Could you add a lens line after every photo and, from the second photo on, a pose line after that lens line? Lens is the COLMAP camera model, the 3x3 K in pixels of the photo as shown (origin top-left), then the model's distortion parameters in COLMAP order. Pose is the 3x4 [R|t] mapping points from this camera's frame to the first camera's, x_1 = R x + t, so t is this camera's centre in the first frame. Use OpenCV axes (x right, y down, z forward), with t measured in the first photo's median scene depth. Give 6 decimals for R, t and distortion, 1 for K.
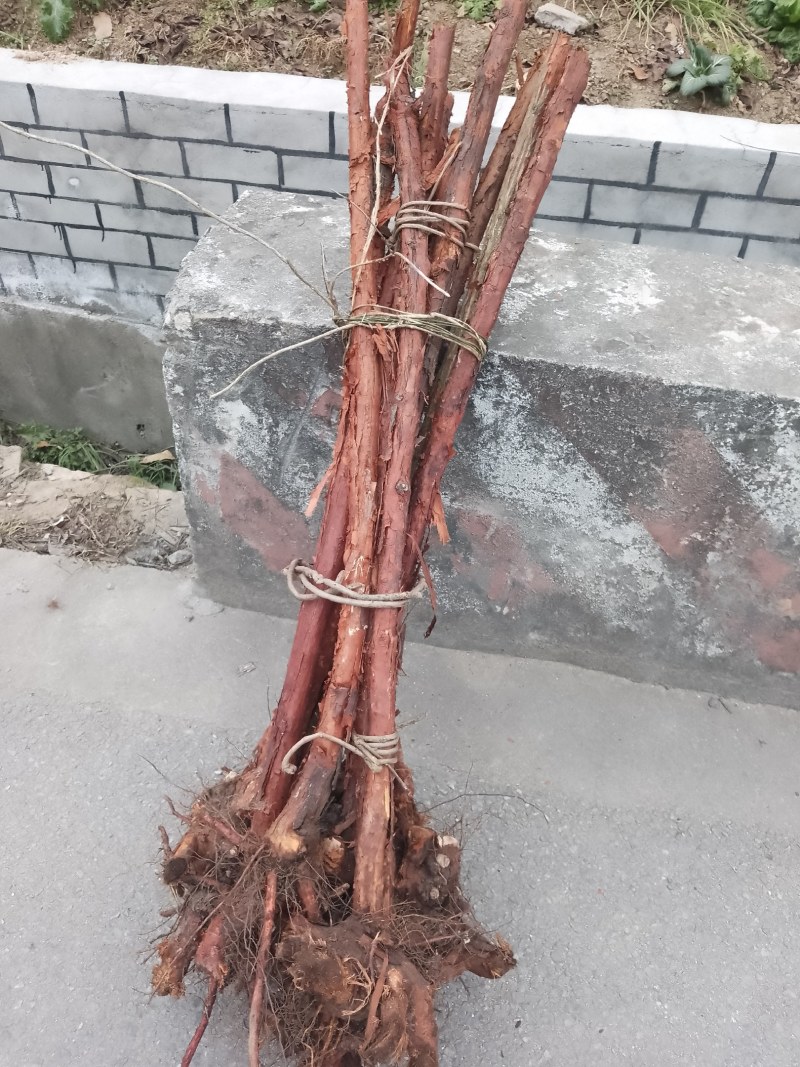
lens RADIAL K [[863.7, 0, 420.4], [0, 863.7, 532.8], [0, 0, 1]] dist [0.045463, -0.067740]
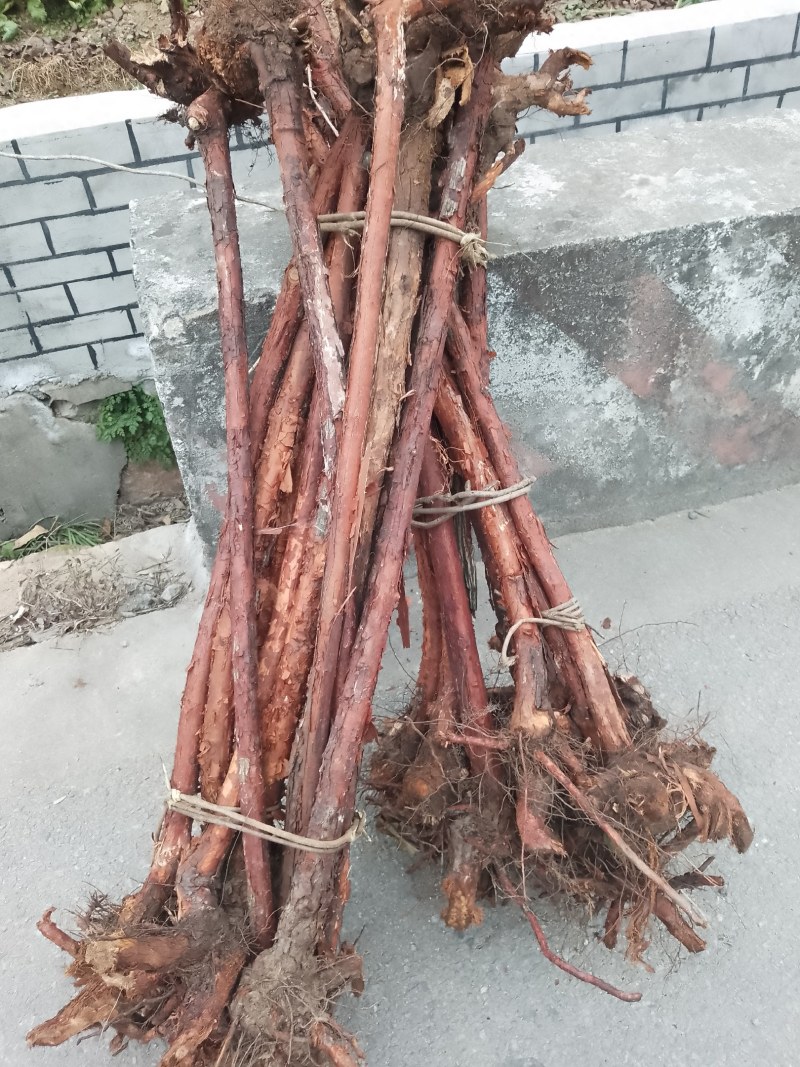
lens RADIAL K [[863.7, 0, 395.4], [0, 863.7, 534.7], [0, 0, 1]] dist [0.045463, -0.067740]
pose [[0.888613, -0.371800, 0.268574, -0.379462], [0.371581, 0.926849, 0.053657, 0.012887], [-0.268877, 0.052117, 0.961763, -0.000228]]
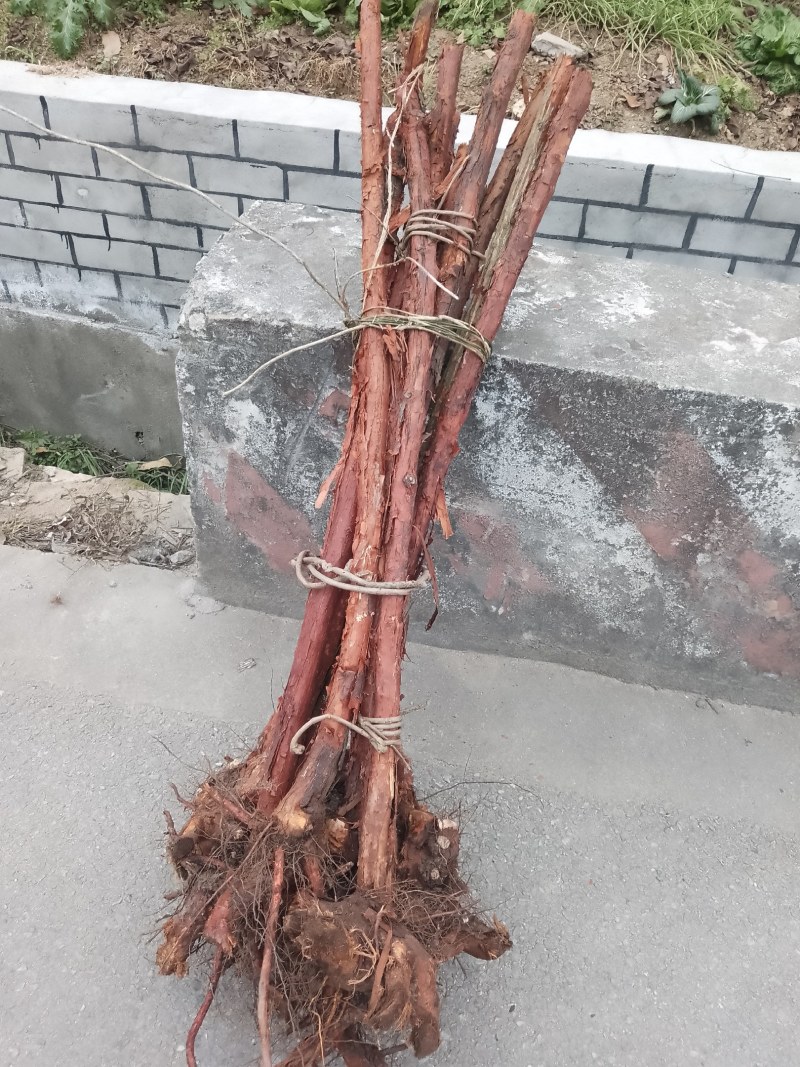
lens RADIAL K [[863.7, 0, 420.1], [0, 863.7, 532.9], [0, 0, 1]] dist [0.045463, -0.067740]
pose [[0.999741, 0.014704, 0.017363, -0.019918], [-0.014245, 0.999554, -0.026234, 0.029834], [-0.017741, 0.025980, 0.999505, -0.032788]]
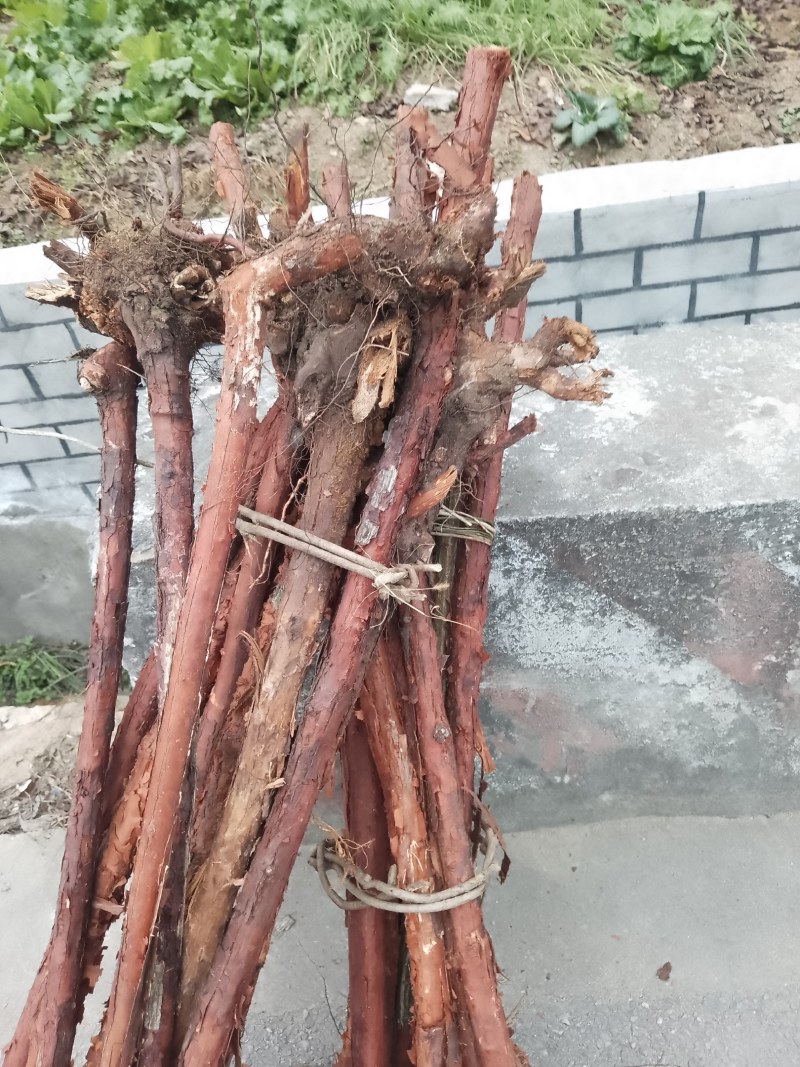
lens RADIAL K [[863.7, 0, 427.5], [0, 863.7, 516.7], [0, 0, 1]] dist [0.045463, -0.067740]
pose [[0.967018, -0.248476, 0.055999, -0.020047], [0.251862, 0.965592, -0.064798, -0.157445], [-0.037971, 0.076765, 0.996326, 0.151488]]
